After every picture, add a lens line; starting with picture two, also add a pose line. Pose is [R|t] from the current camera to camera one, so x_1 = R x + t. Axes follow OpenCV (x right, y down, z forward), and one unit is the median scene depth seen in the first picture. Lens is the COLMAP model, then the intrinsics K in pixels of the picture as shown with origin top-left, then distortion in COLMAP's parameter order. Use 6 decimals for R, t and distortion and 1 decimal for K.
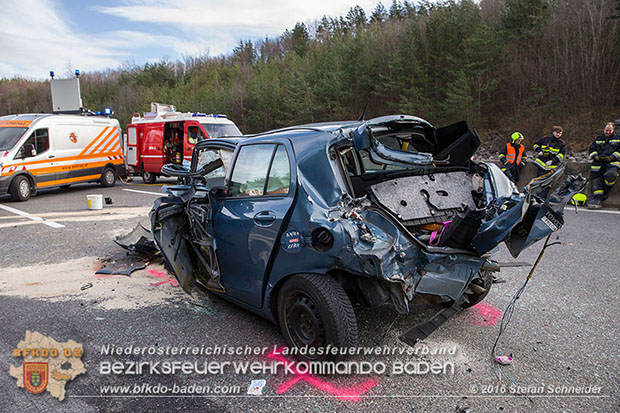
lens RADIAL K [[412.8, 0, 310.0], [0, 412.8, 206.5], [0, 0, 1]] dist [-0.121697, 0.088234]
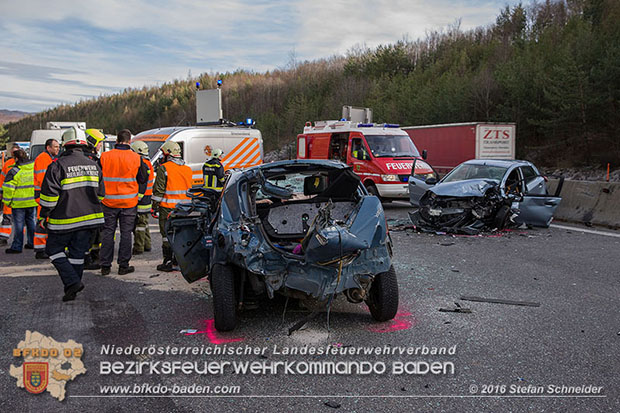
lens RADIAL K [[577.3, 0, 331.9], [0, 577.3, 203.1], [0, 0, 1]] dist [-0.033807, -0.010875]
pose [[0.891656, 0.042480, -0.450716, 0.834420], [-0.068636, 0.996764, -0.041838, -0.001615], [0.447480, 0.068240, 0.891687, -0.467638]]
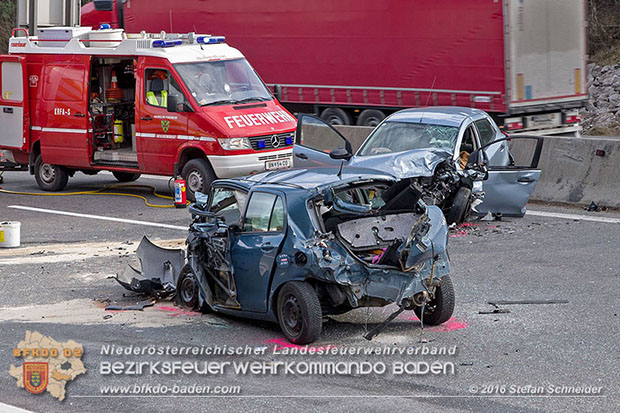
lens RADIAL K [[1877.0, 0, 310.0], [0, 1877.0, 206.5], [0, 0, 1]] dist [-0.055247, -0.706743]
pose [[0.989370, -0.009040, -0.145136, 0.695611], [0.006230, 0.999784, -0.019803, 0.011836], [0.145284, 0.018688, 0.989214, -3.860066]]
